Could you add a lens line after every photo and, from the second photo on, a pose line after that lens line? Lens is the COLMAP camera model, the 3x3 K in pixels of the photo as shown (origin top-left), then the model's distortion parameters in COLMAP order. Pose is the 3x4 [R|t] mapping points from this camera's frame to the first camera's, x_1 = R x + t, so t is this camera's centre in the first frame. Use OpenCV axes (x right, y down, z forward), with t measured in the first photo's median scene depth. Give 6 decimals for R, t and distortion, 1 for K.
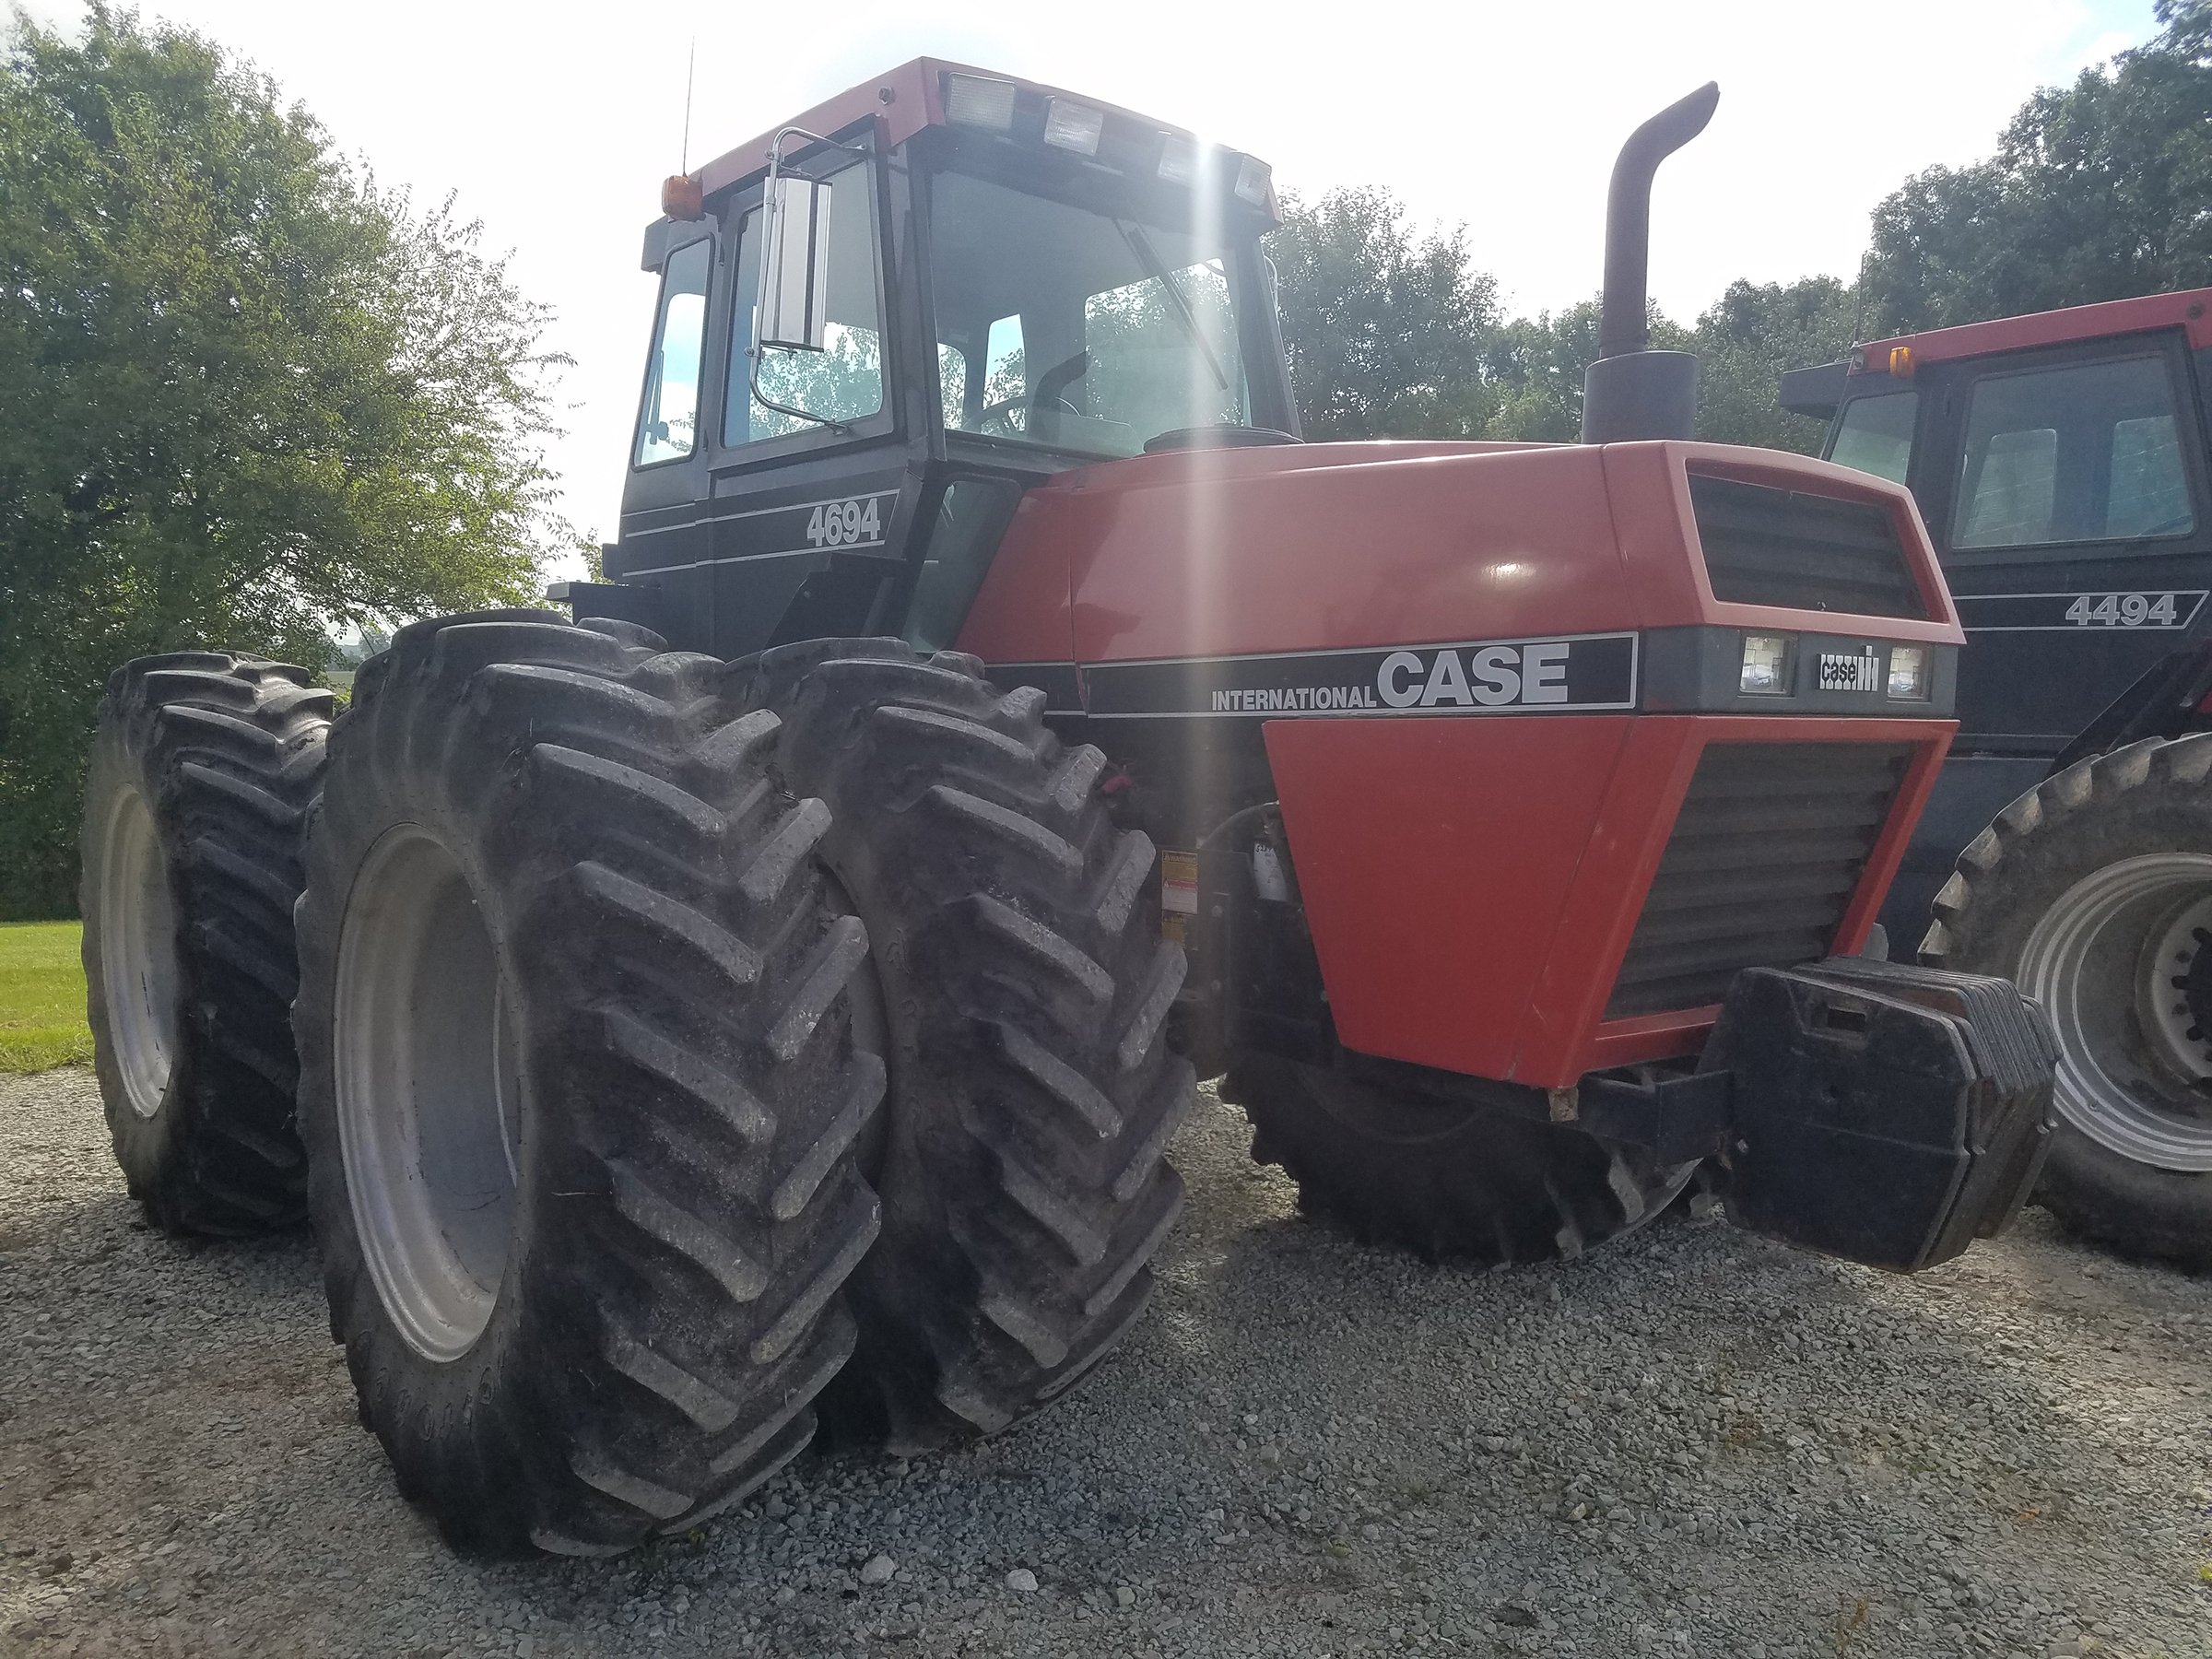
lens RADIAL K [[1740.3, 0, 1106.0], [0, 1740.3, 829.5], [0, 0, 1]] dist [0.099304, -0.146373]
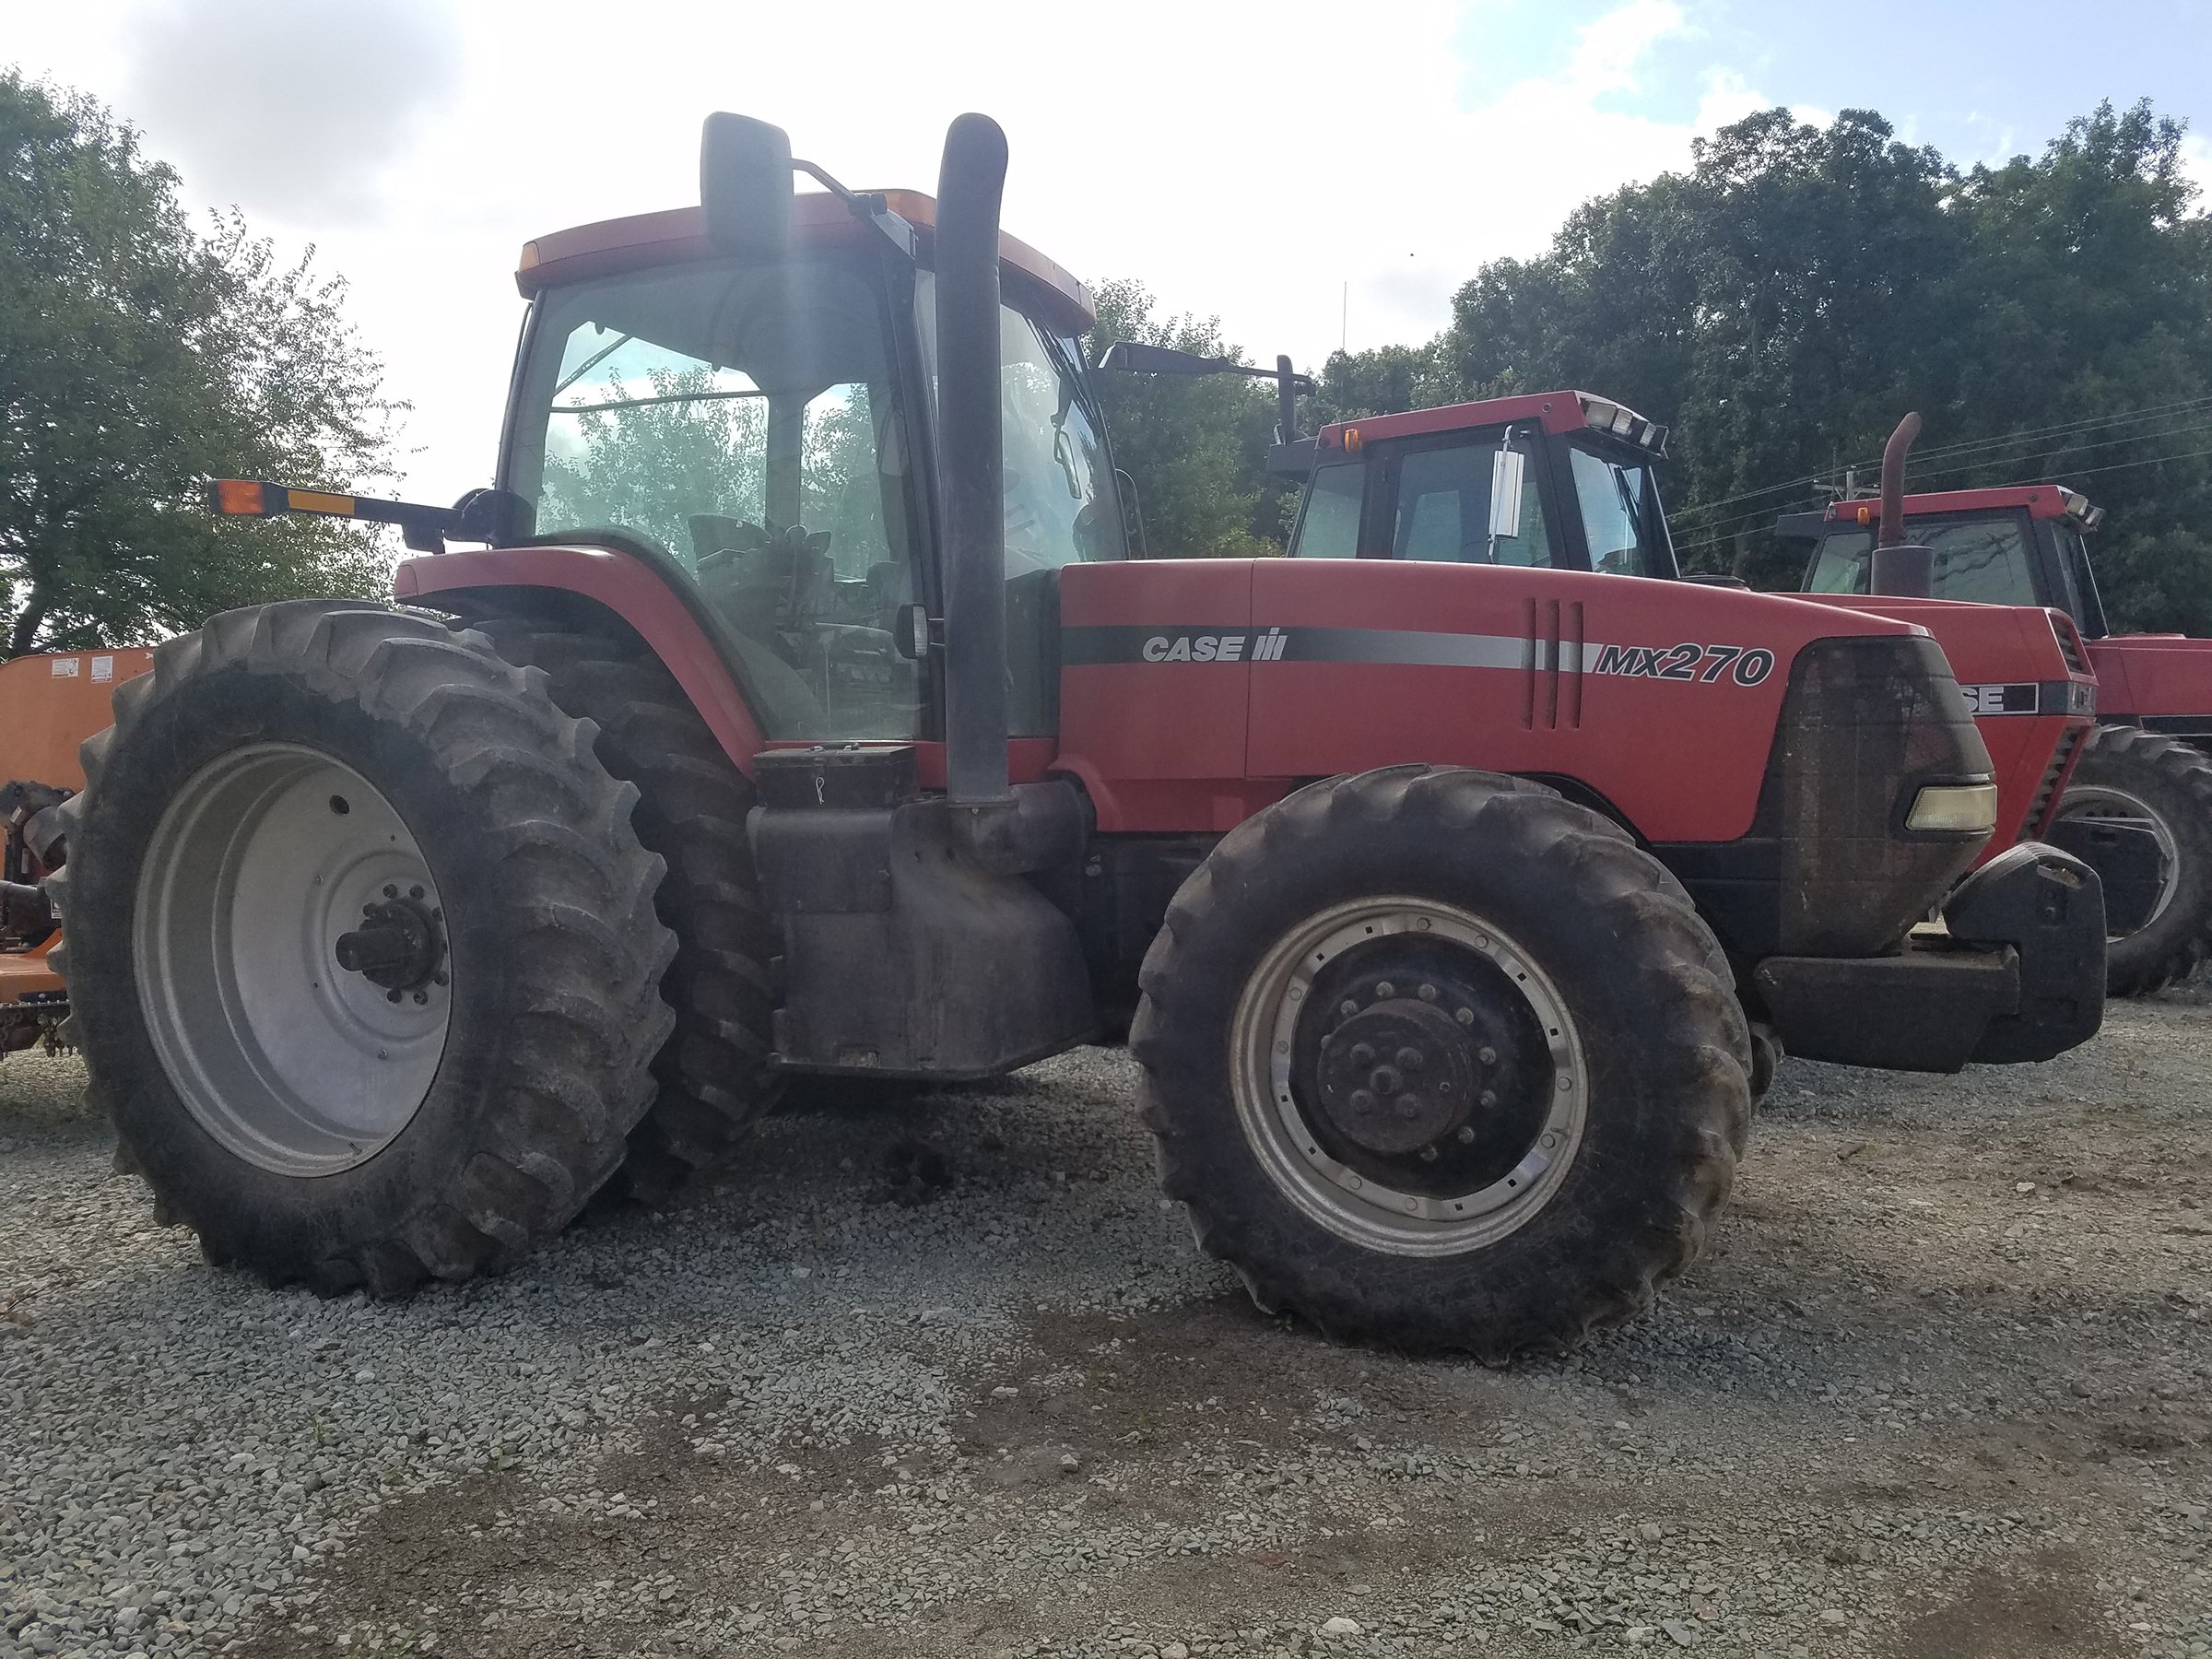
lens RADIAL K [[1740.3, 0, 1106.0], [0, 1740.3, 829.5], [0, 0, 1]] dist [0.099304, -0.146373]
pose [[0.968217, -0.031150, 0.248164, -0.772280], [0.033949, 0.999399, -0.007009, 0.031777], [-0.247797, 0.015211, 0.968693, -0.535333]]
